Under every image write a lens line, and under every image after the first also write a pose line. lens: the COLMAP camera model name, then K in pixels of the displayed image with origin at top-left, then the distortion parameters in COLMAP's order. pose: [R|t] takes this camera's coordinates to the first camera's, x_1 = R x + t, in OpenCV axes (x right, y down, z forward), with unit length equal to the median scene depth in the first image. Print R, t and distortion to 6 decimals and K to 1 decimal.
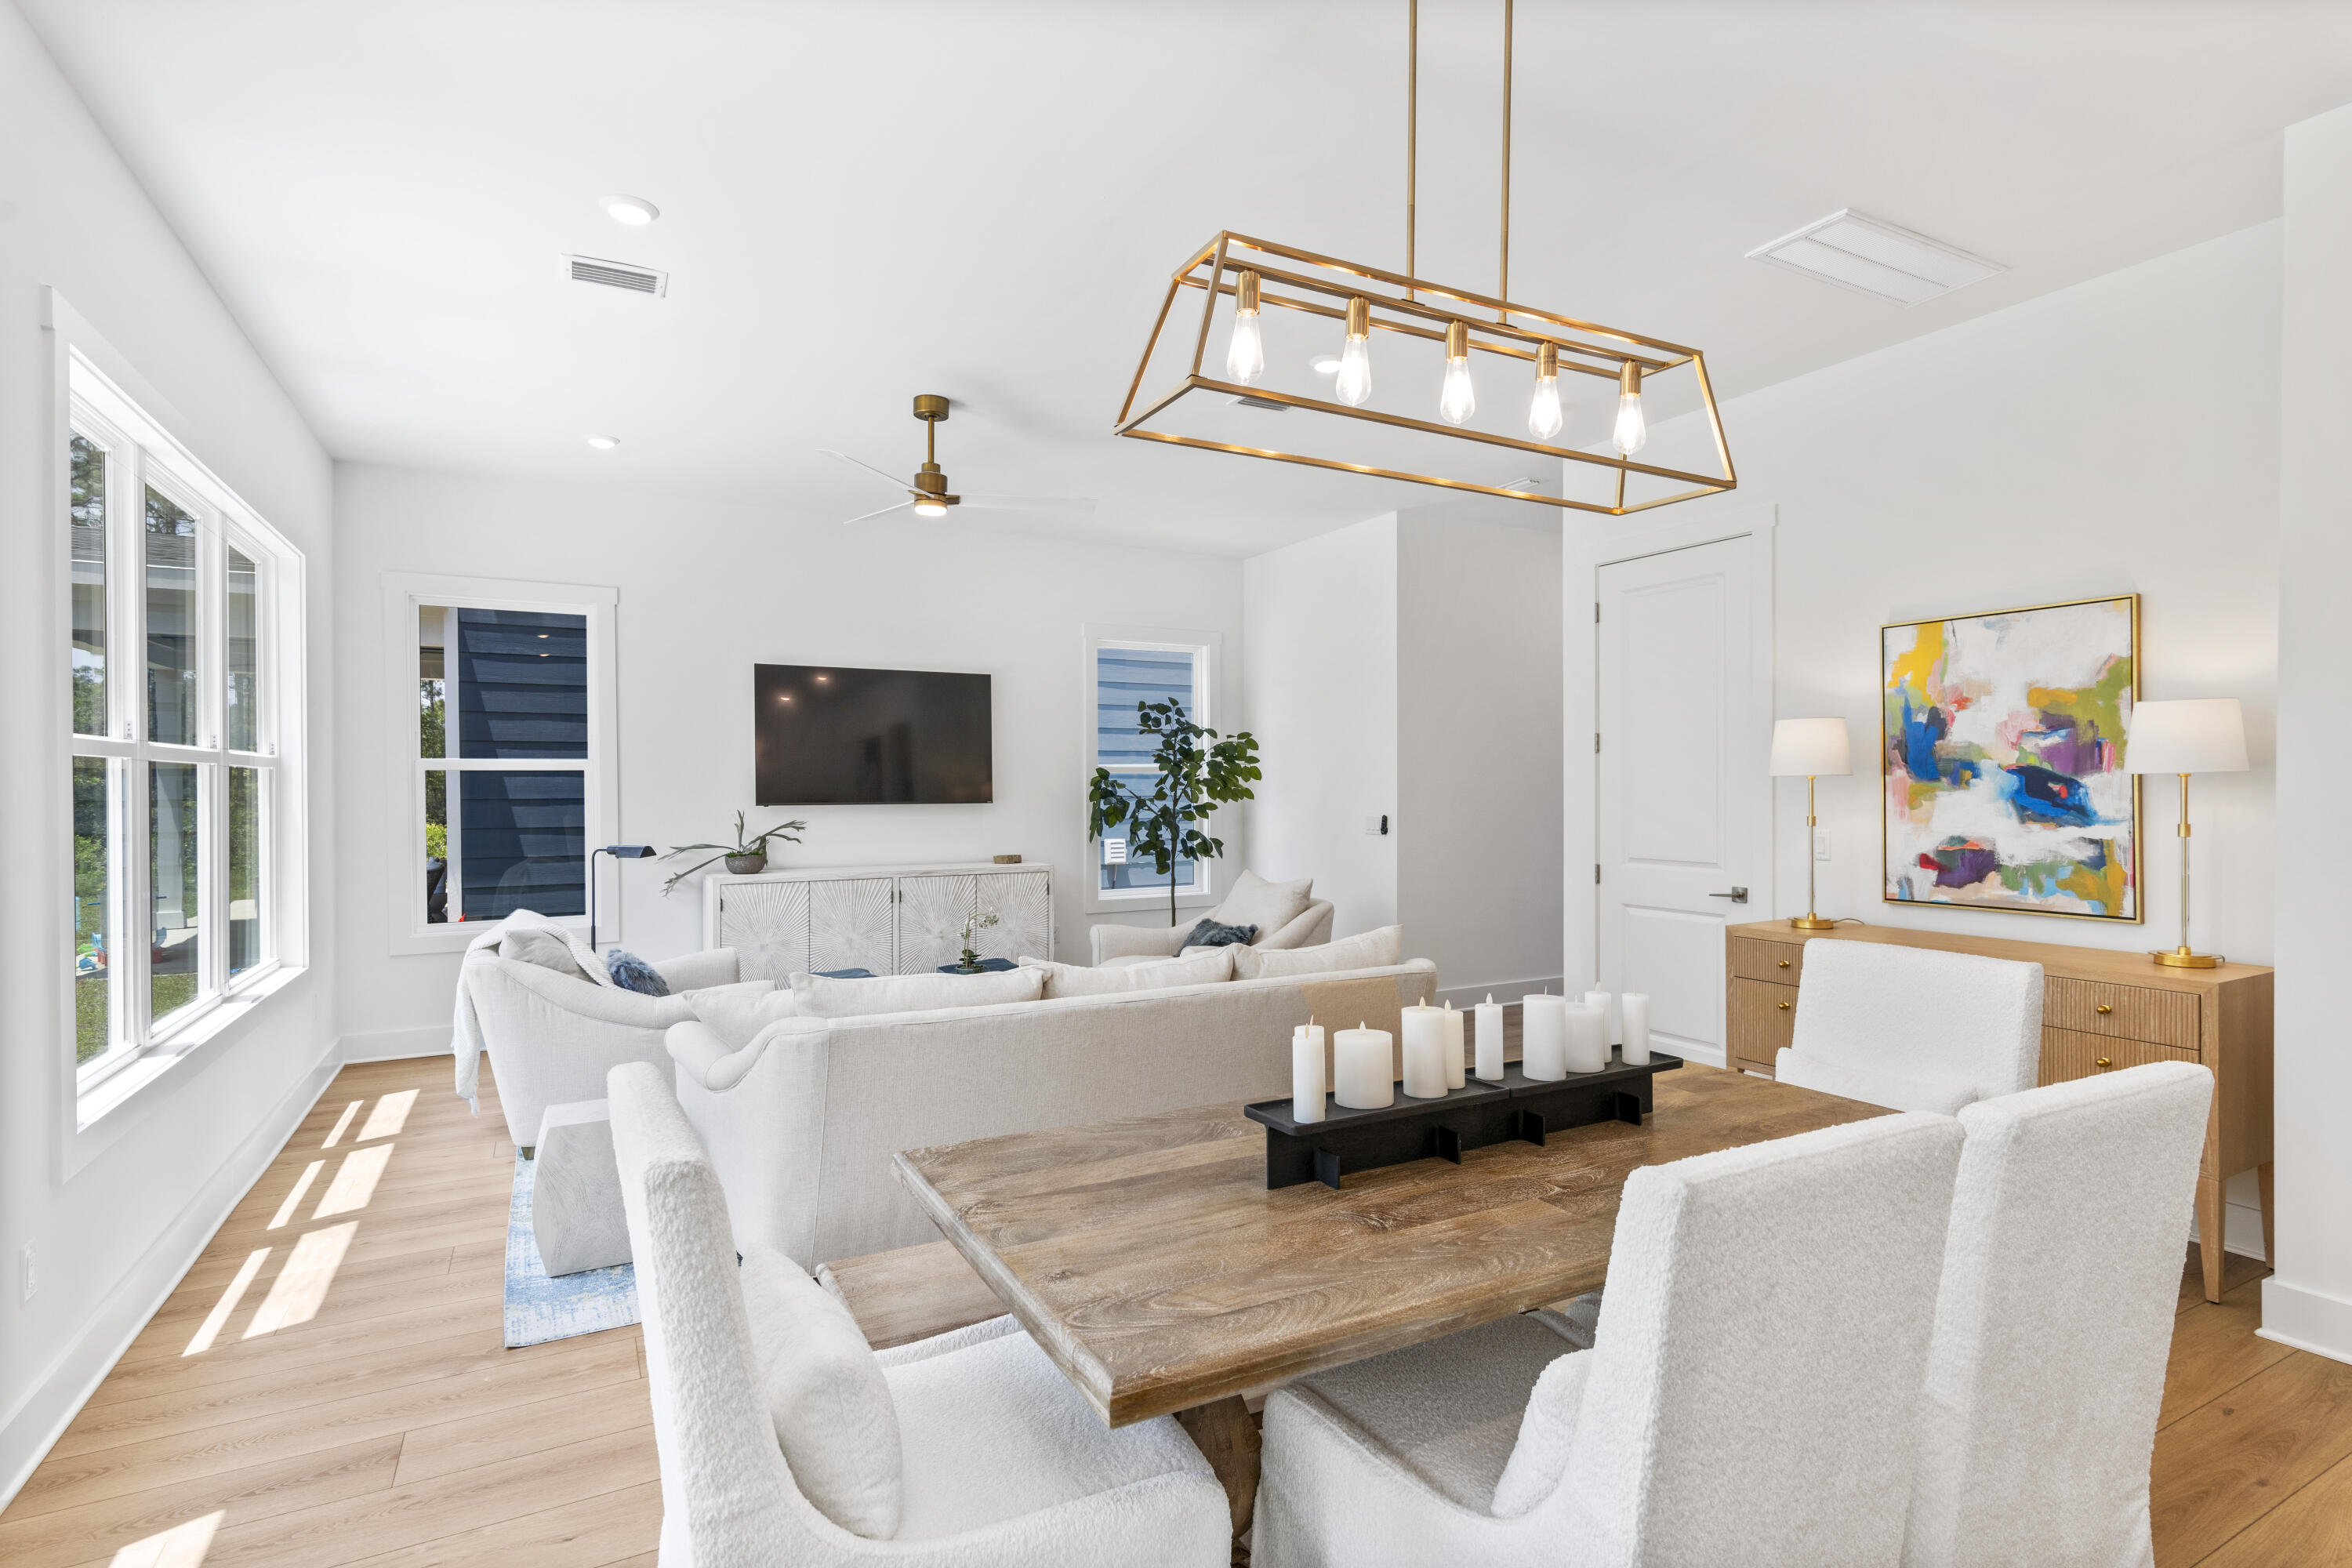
lens RADIAL K [[1154.8, 0, 1176.9], [0, 1154.8, 794.6], [0, 0, 1]] dist [0.004206, -0.001579]
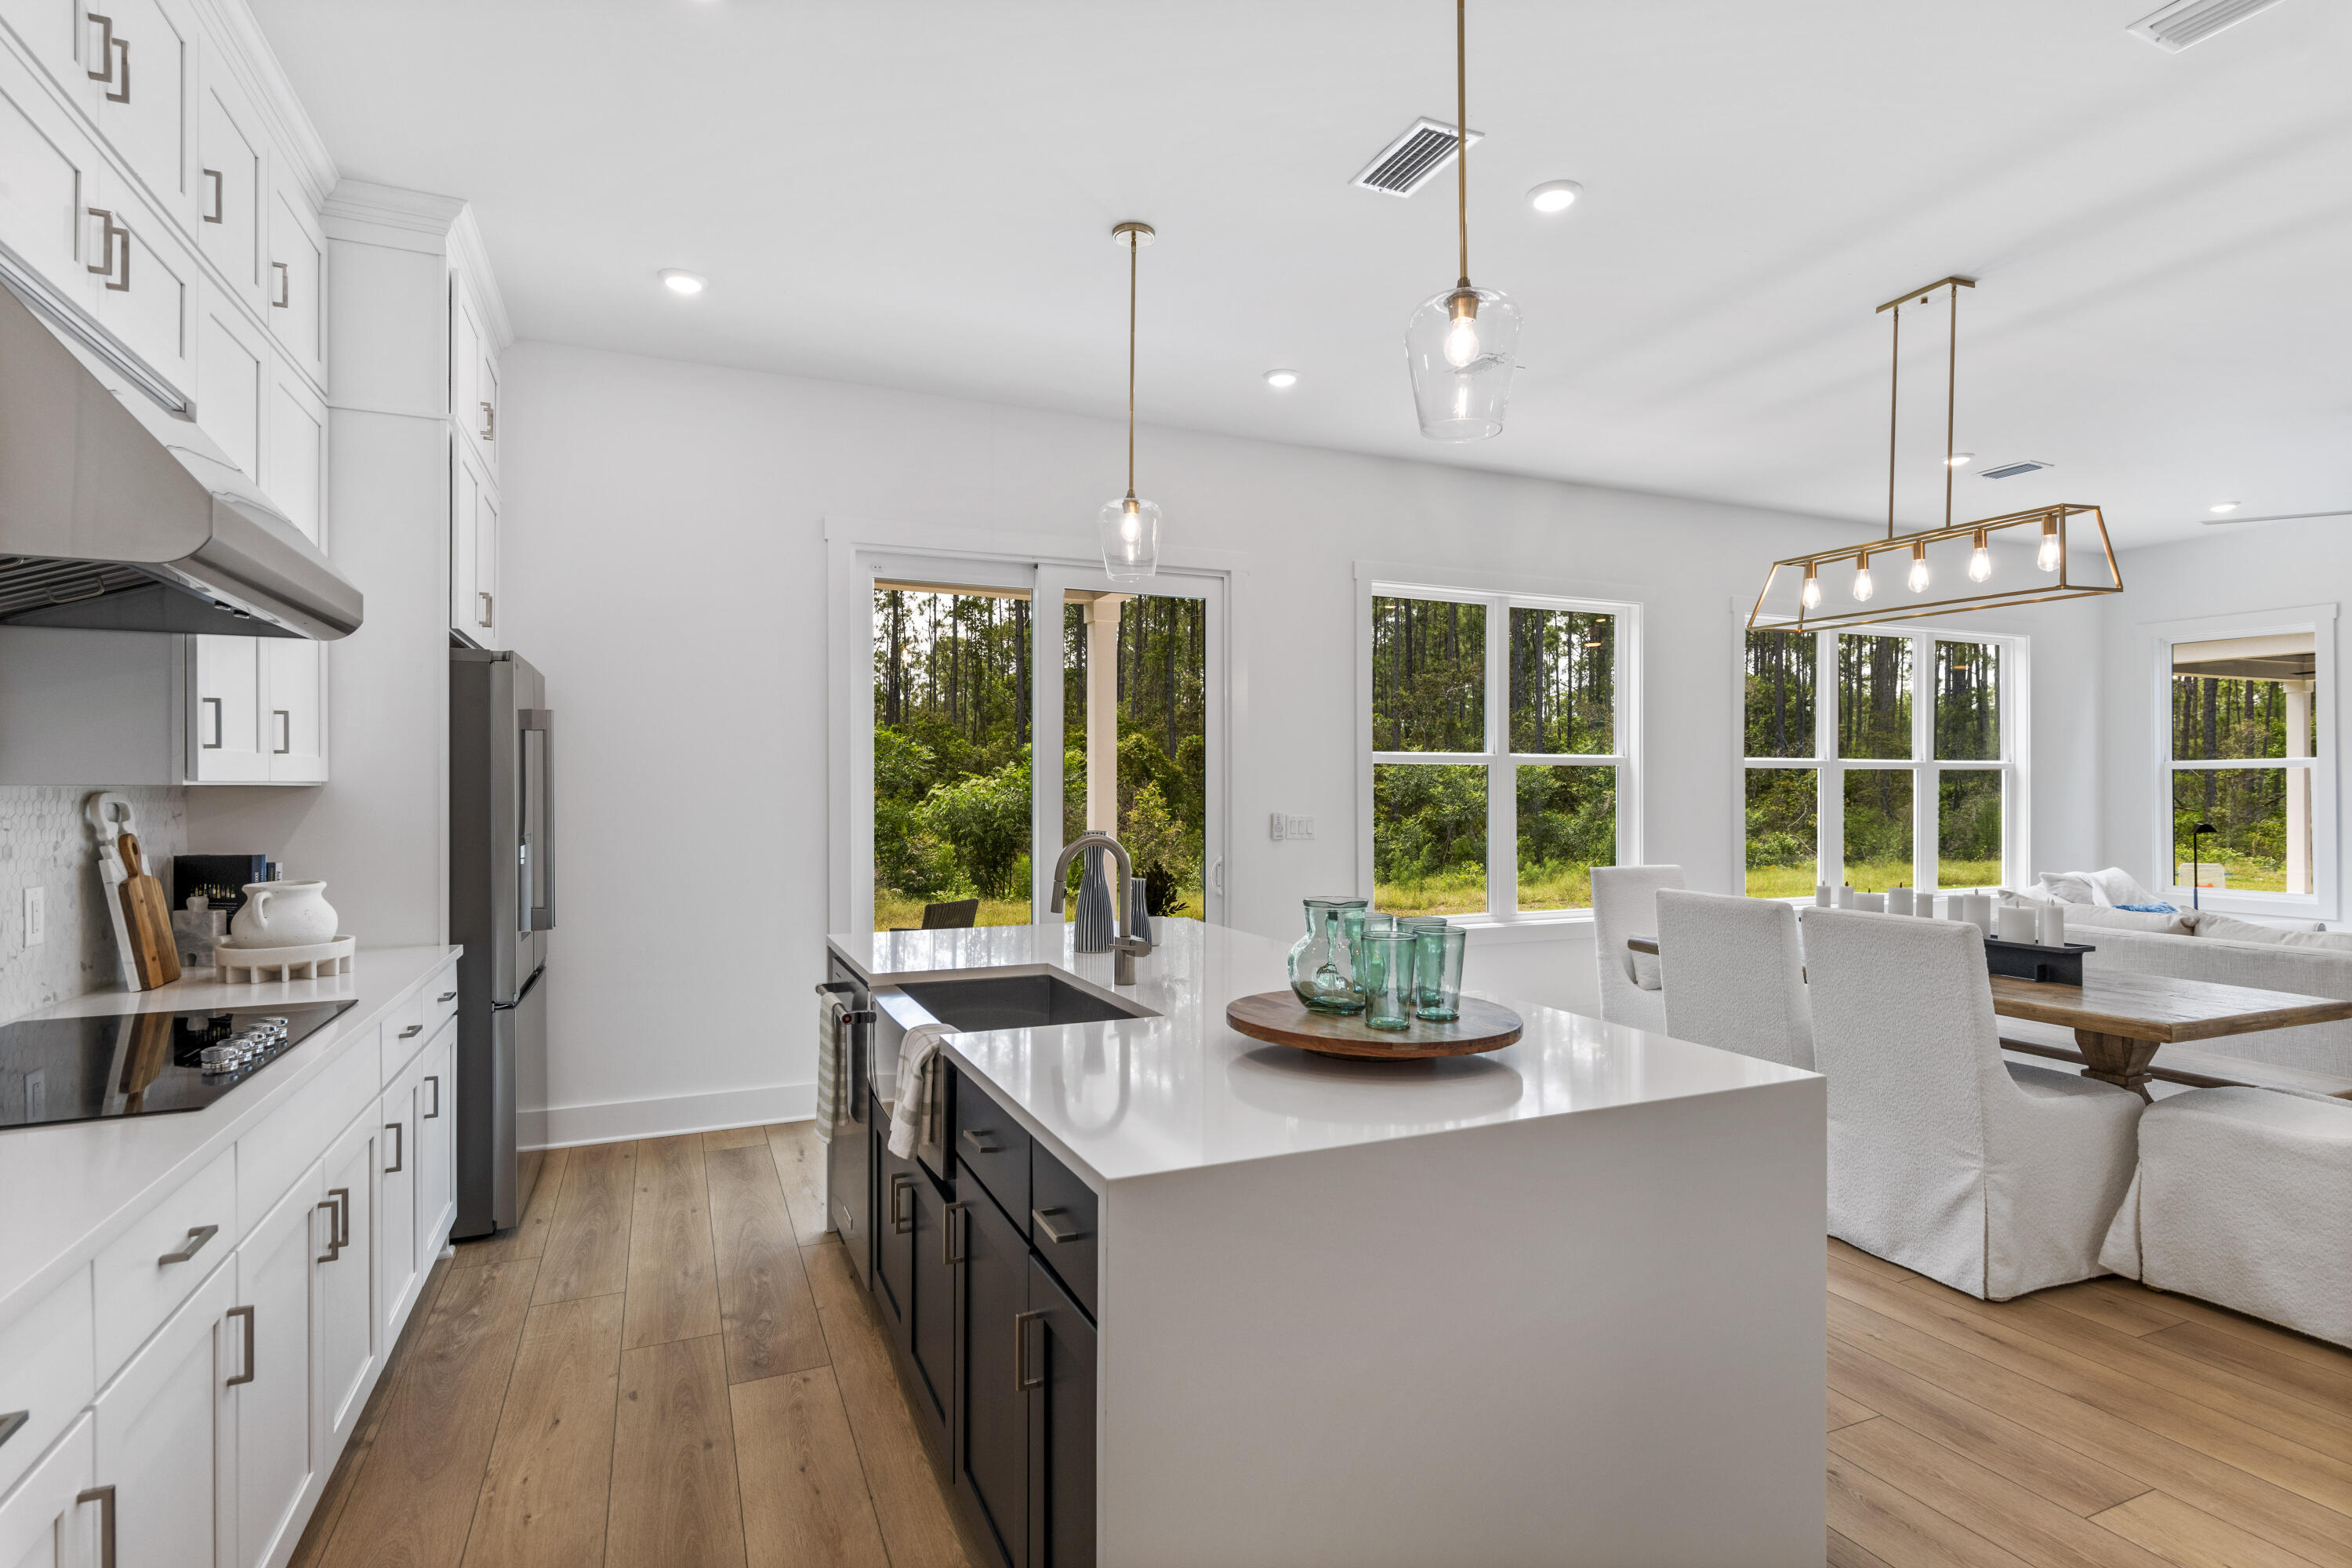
lens RADIAL K [[1154.8, 0, 1170.5], [0, 1154.8, 786.5], [0, 0, 1]] dist [0.004206, -0.001579]
pose [[-0.075399, 0.000318, -0.997153, 1.132841], [-0.012597, 0.999920, 0.001271, 0.010437], [0.997074, 0.012657, -0.075389, -0.058259]]
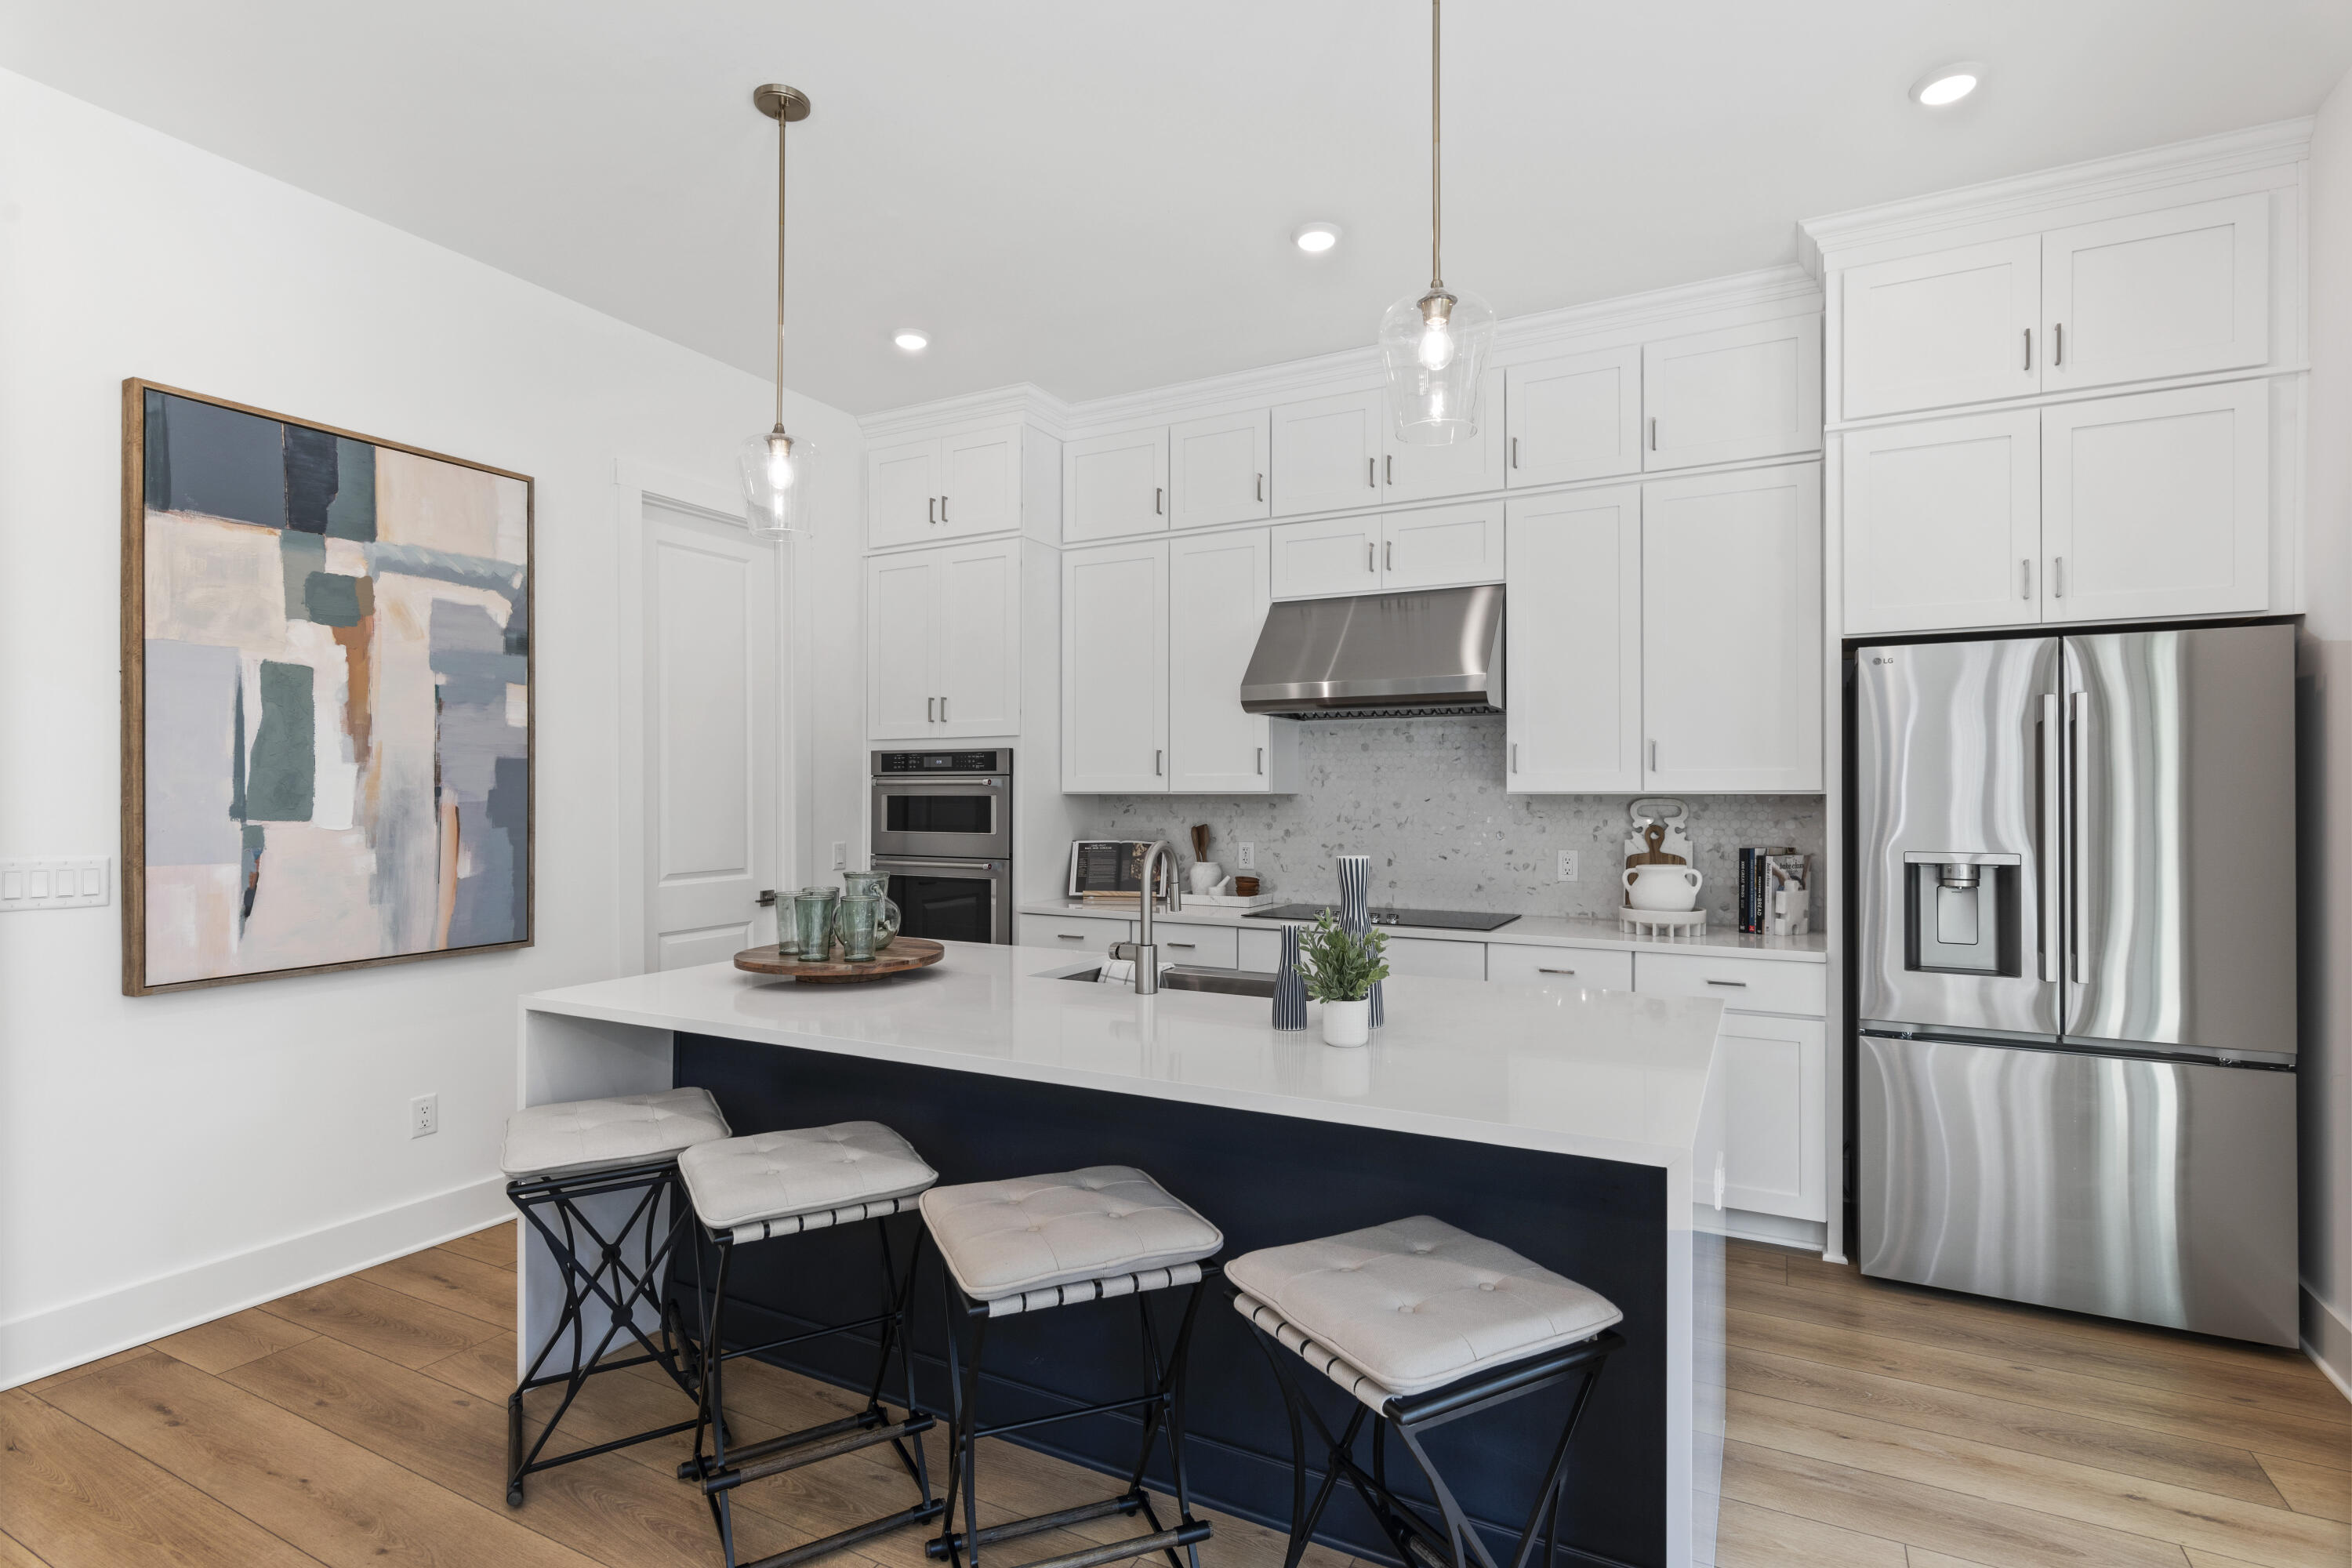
lens RADIAL K [[1154.8, 0, 1182.7], [0, 1154.8, 788.5], [0, 0, 1]] dist [0.004206, -0.001579]
pose [[-0.555234, 0.009094, 0.831644, -0.072004], [0.009866, 0.999942, -0.004348, 0.010380], [-0.831636, 0.005791, -0.555292, 0.233827]]
